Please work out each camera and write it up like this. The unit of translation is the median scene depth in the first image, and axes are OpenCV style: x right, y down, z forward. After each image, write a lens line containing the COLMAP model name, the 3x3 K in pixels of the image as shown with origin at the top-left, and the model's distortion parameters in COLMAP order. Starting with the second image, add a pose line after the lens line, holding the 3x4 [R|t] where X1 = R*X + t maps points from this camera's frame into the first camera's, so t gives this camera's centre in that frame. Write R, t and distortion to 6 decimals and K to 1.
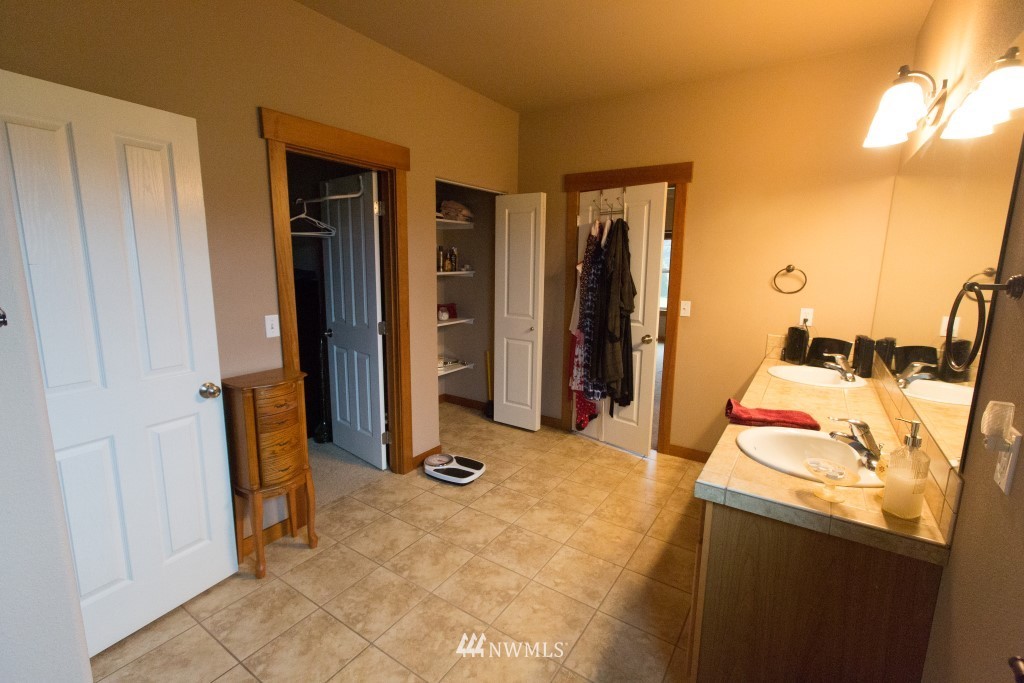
lens RADIAL K [[463.8, 0, 511.3], [0, 463.8, 335.9], [0, 0, 1]] dist [0.000436, 0.000061]
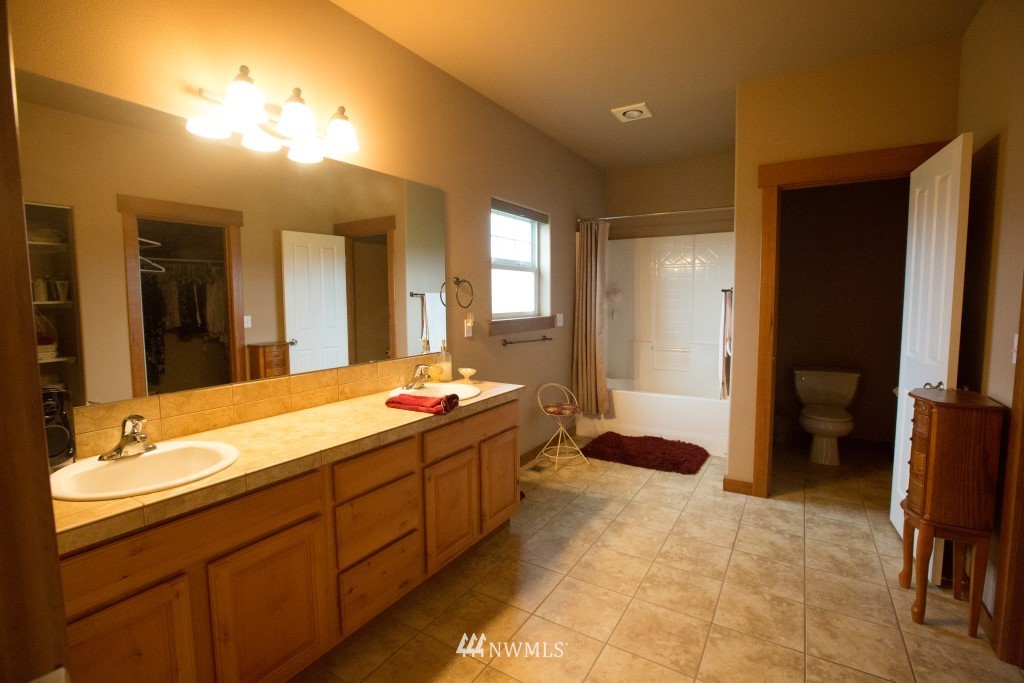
lens RADIAL K [[463.8, 0, 511.3], [0, 463.8, 335.9], [0, 0, 1]] dist [0.000436, 0.000061]
pose [[-0.999783, -0.006350, -0.019829, 0.320242], [-0.010995, 0.969757, 0.243823, -0.228458], [0.017681, 0.243989, -0.969617, 1.808612]]
